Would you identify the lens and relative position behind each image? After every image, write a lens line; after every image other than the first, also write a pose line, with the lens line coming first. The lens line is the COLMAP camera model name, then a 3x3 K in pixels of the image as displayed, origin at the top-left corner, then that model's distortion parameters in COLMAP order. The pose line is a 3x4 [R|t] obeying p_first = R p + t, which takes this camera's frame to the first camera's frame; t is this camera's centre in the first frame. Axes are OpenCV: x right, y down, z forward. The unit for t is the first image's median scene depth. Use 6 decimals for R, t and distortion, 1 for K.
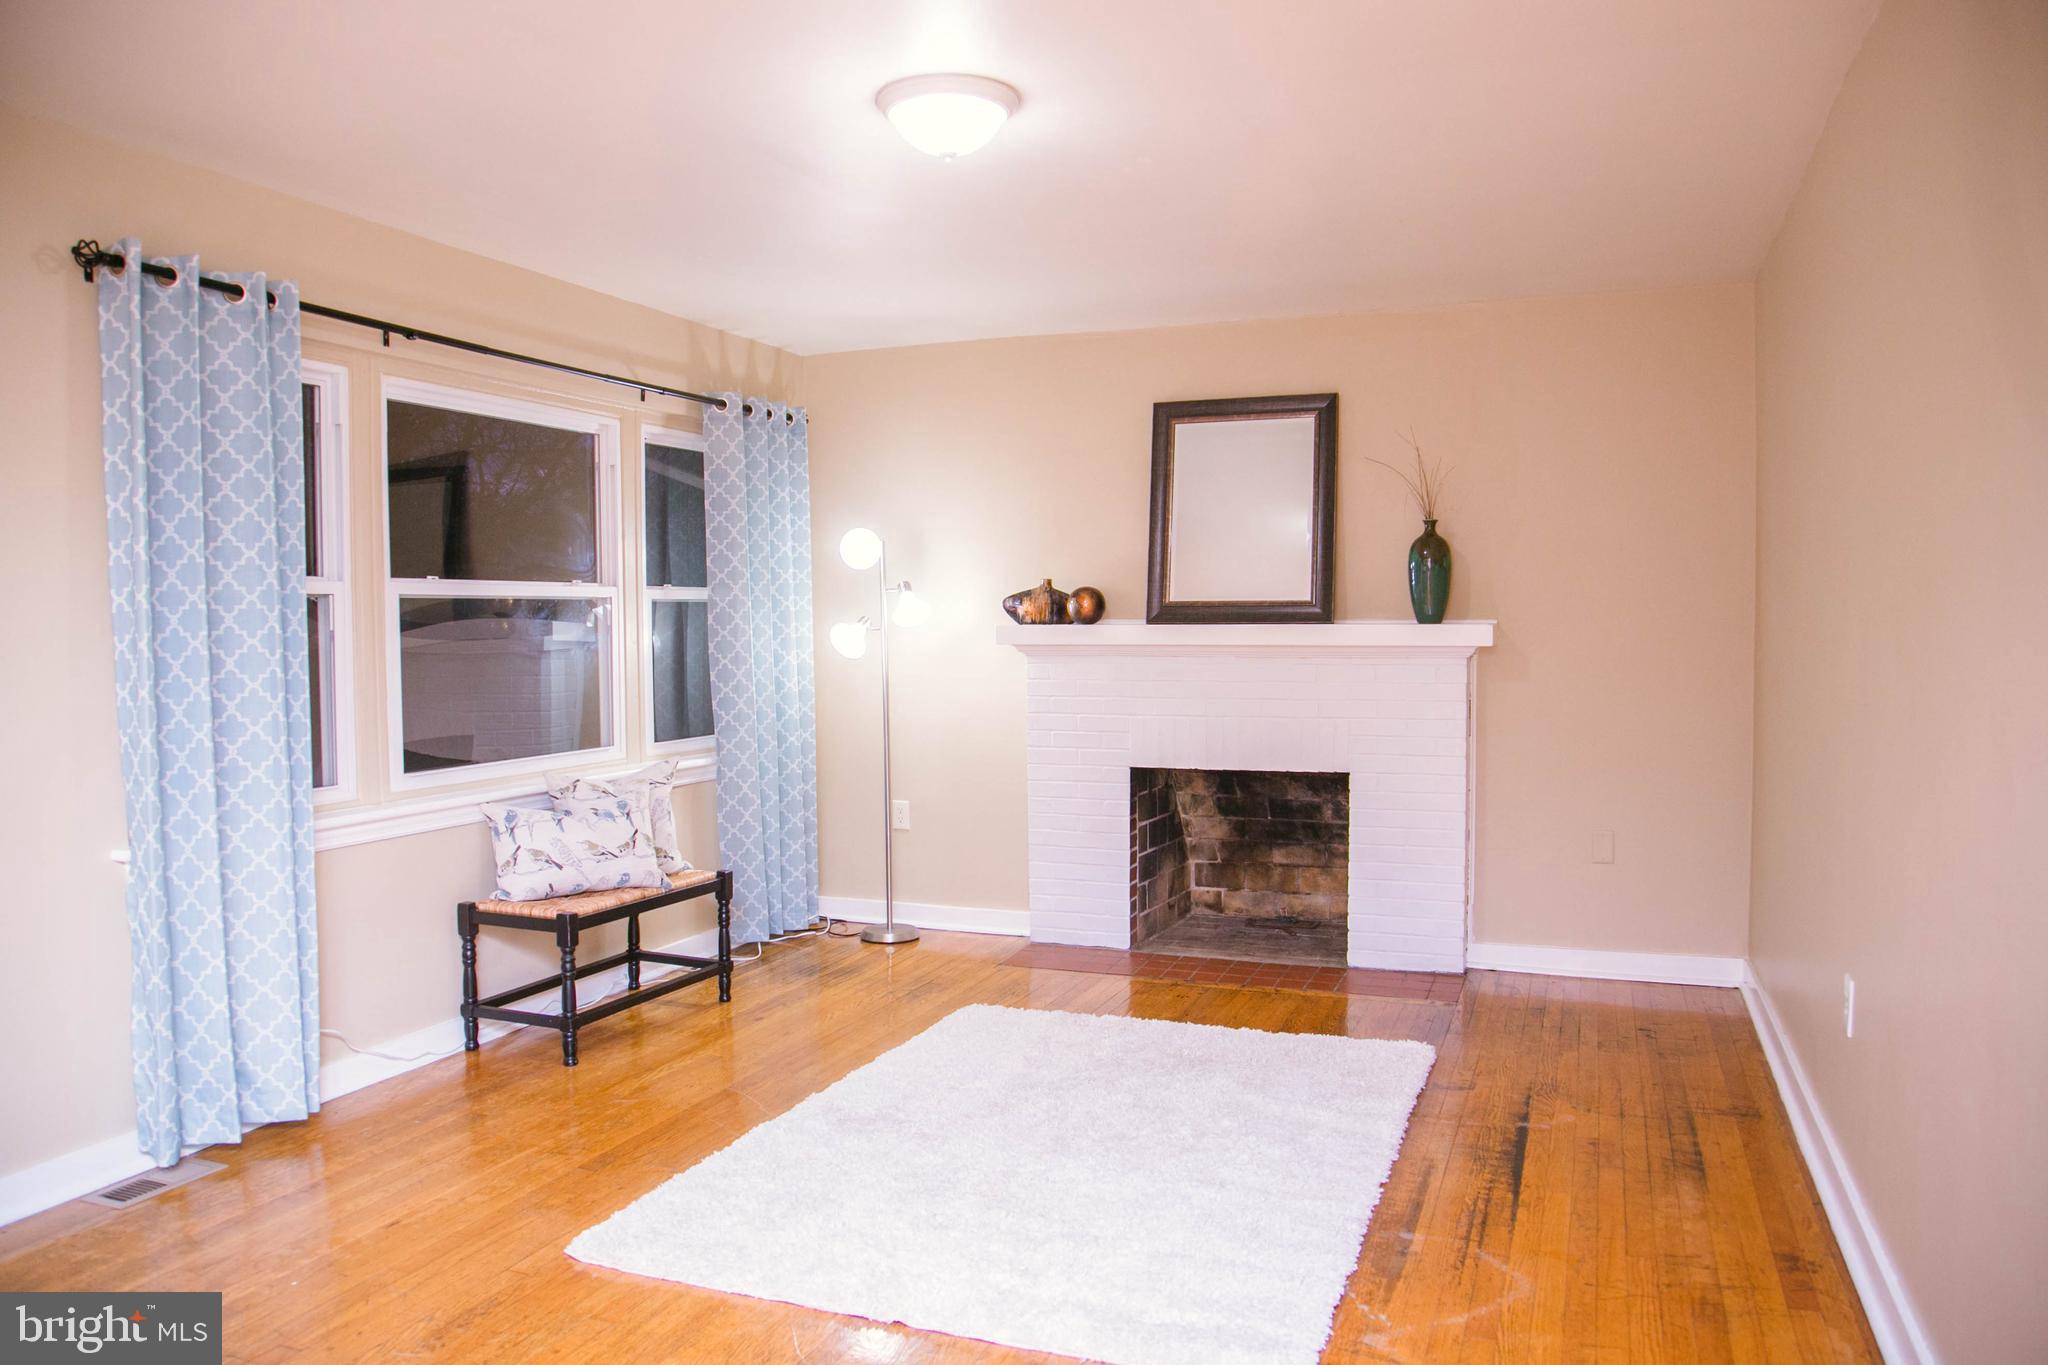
lens RADIAL K [[1463.4, 0, 1038.2], [0, 1463.4, 686.3], [0, 0, 1]] dist [-0.083152, 0.007107]
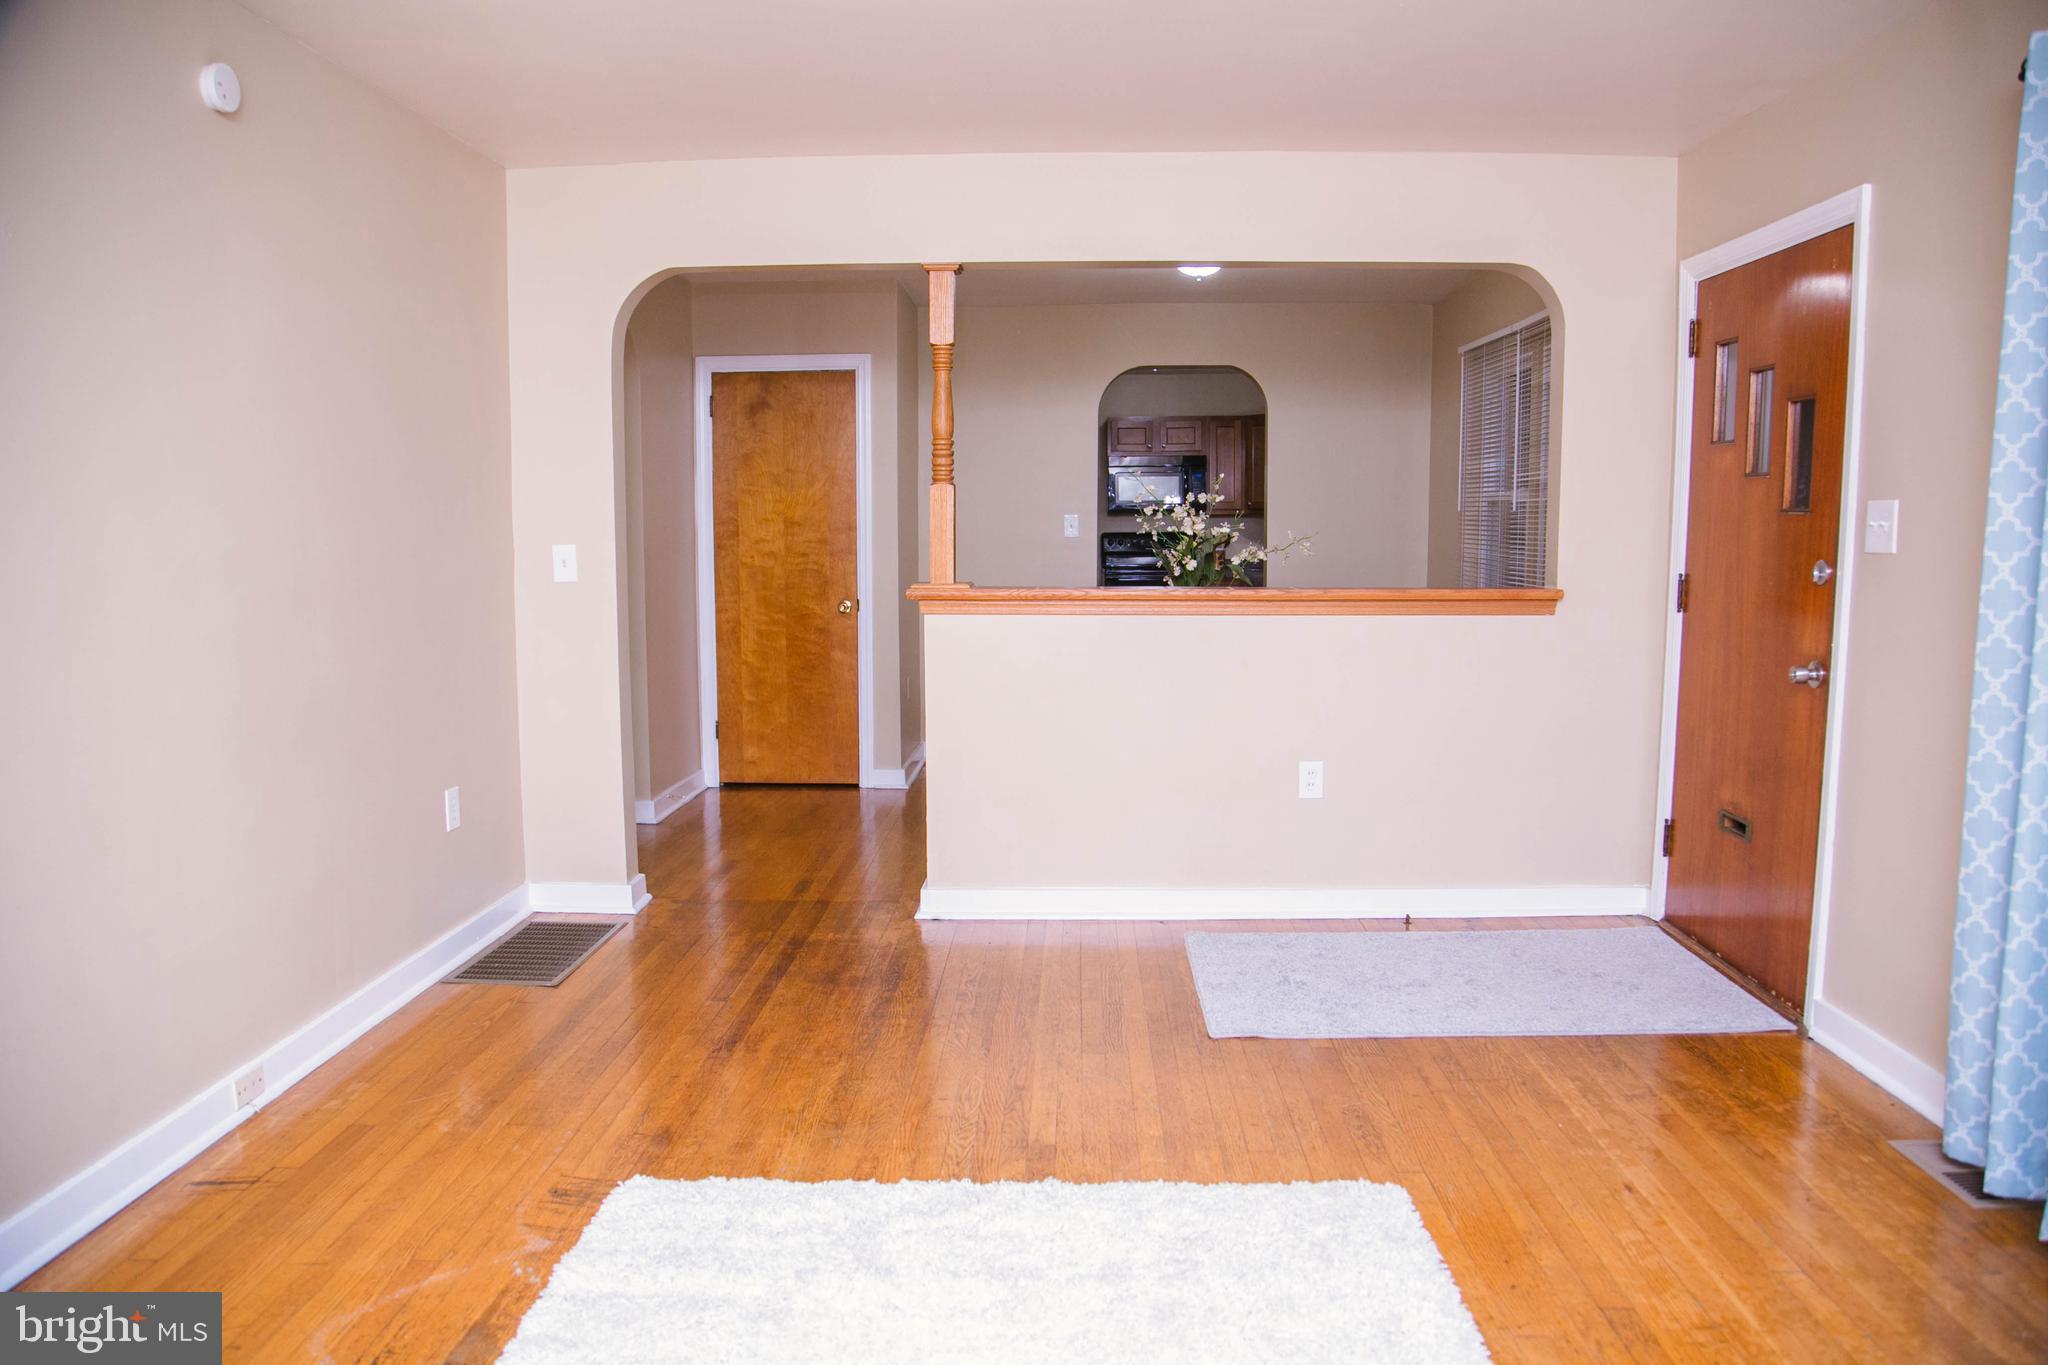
lens RADIAL K [[1403.6, 0, 1038.9], [0, 1403.6, 679.6], [0, 0, 1]] dist [-0.091451, 0.026338]
pose [[-0.941864, 0.046126, -0.332812, 0.103243], [-0.007913, 0.987212, 0.159215, -0.045114], [0.335900, 0.152592, -0.929455, 0.978074]]
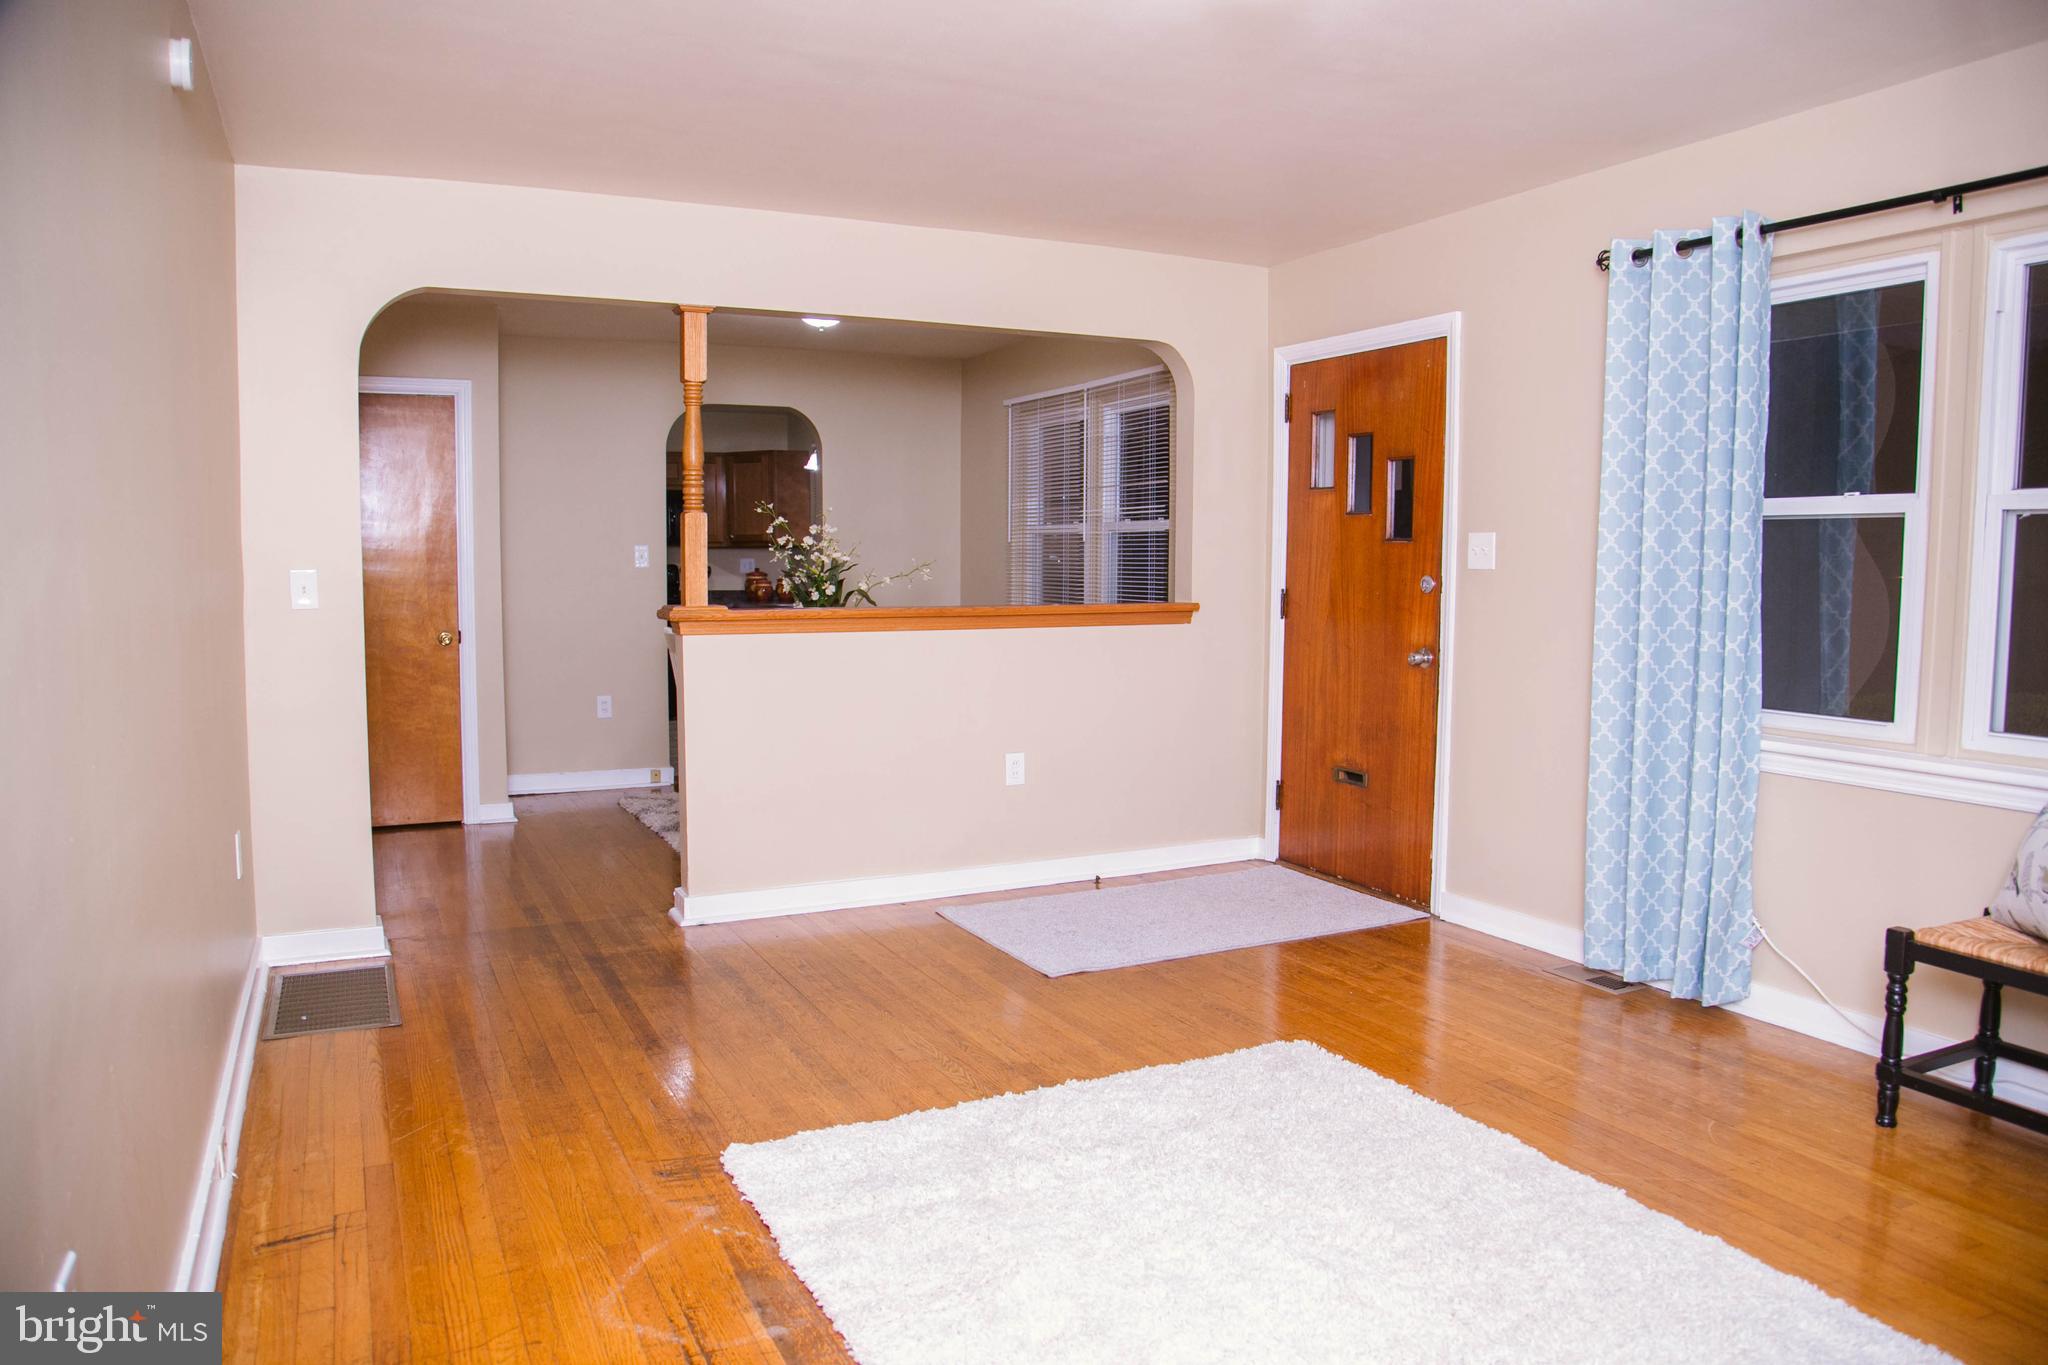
lens RADIAL K [[1403.6, 0, 1023.8], [0, 1403.6, 675.0], [0, 0, 1]] dist [-0.091451, 0.026338]
pose [[-0.676275, 0.065769, -0.733708, 0.403555], [-0.032929, 0.992312, 0.119302, -0.036178], [0.735913, 0.104841, -0.668910, 0.915032]]
